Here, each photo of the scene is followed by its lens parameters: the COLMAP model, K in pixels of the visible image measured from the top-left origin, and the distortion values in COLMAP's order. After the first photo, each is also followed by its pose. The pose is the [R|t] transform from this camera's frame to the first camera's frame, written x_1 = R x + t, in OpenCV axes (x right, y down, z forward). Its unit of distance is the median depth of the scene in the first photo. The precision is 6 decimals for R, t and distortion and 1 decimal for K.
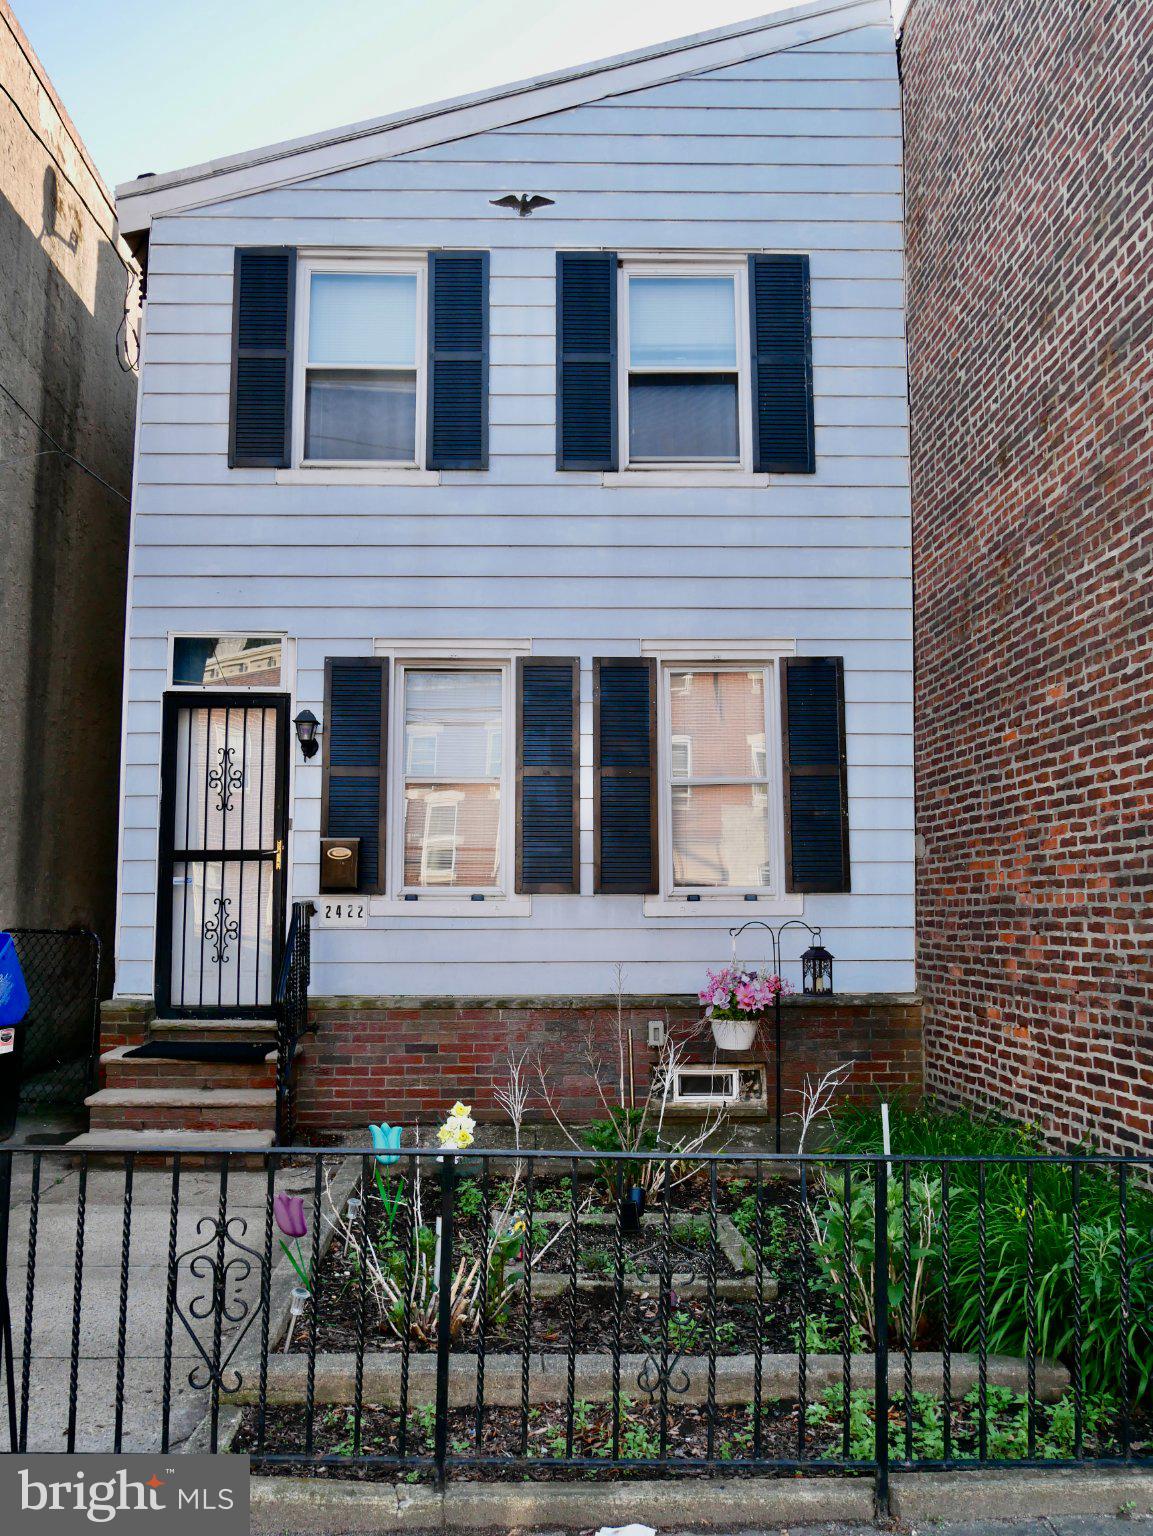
lens RADIAL K [[1303.5, 0, 578.3], [0, 1303.5, 765.8], [0, 0, 1]] dist [-0.007850, -0.029464]
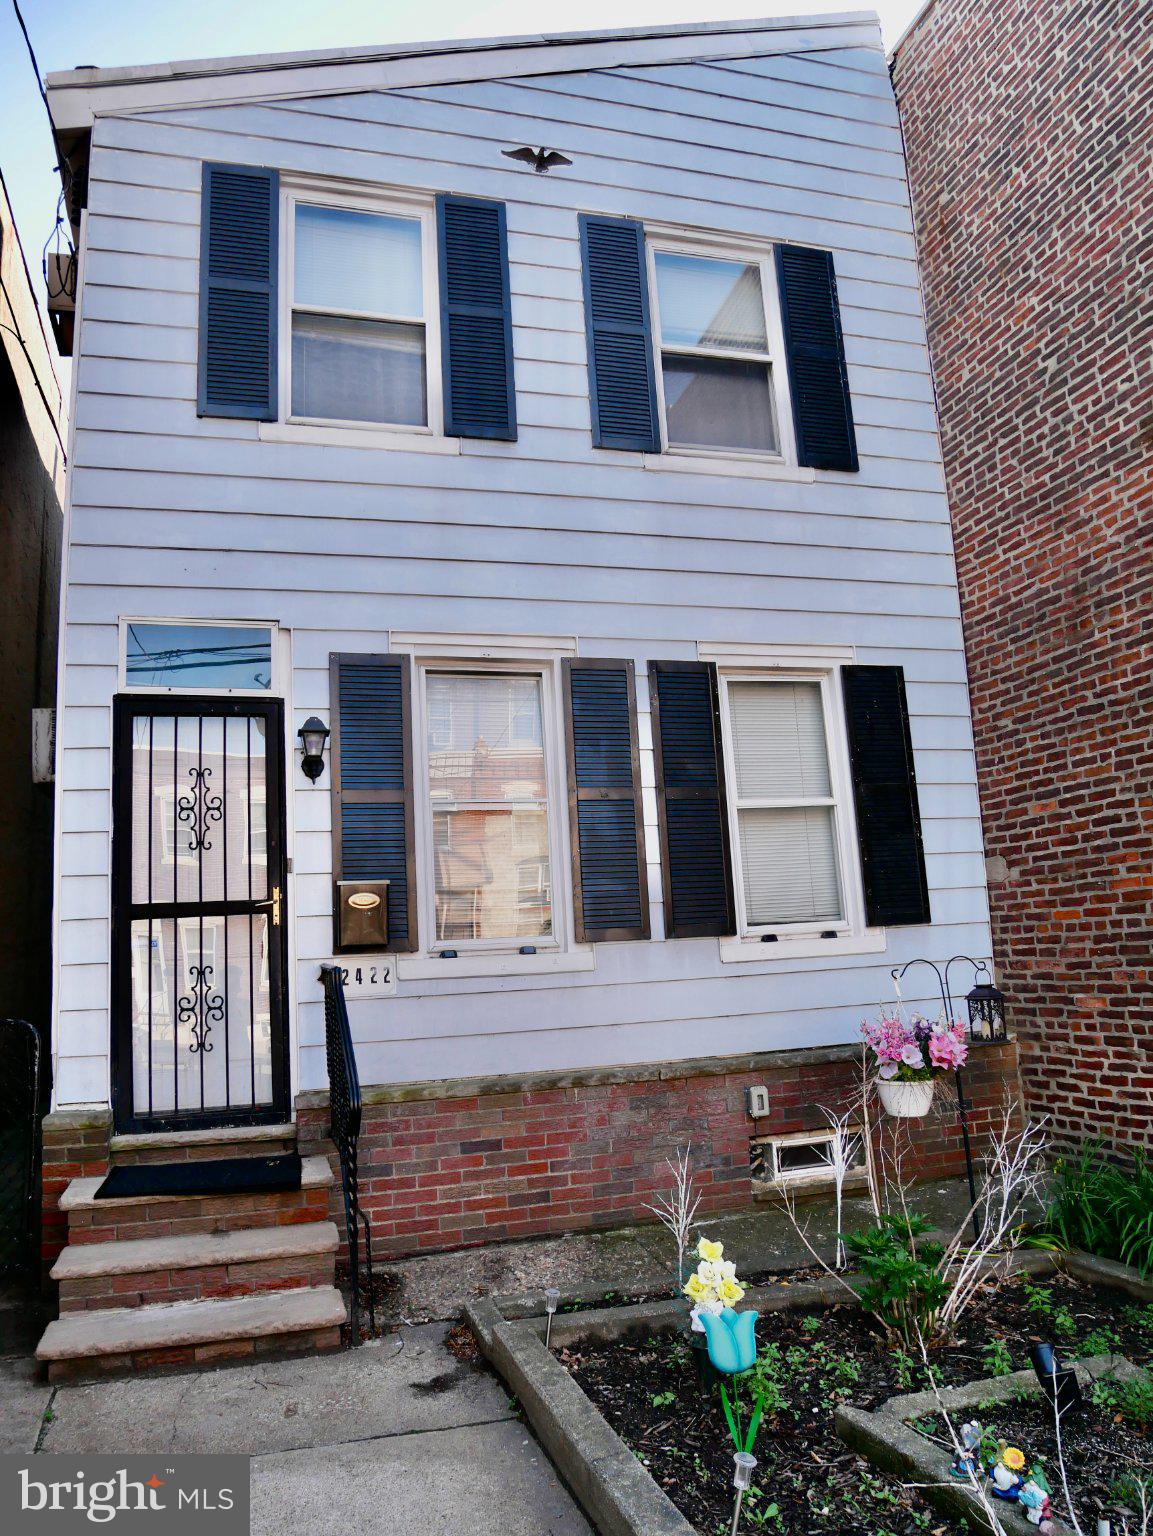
lens RADIAL K [[1108.4, 0, 570.4], [0, 1108.4, 765.0], [0, 0, 1]] dist [-0.068097, 0.022345]
pose [[0.965156, -0.004552, 0.261634, -0.228436], [0.021478, 0.997853, -0.061871, 0.029112], [-0.260791, 0.065335, 0.963182, 0.318678]]
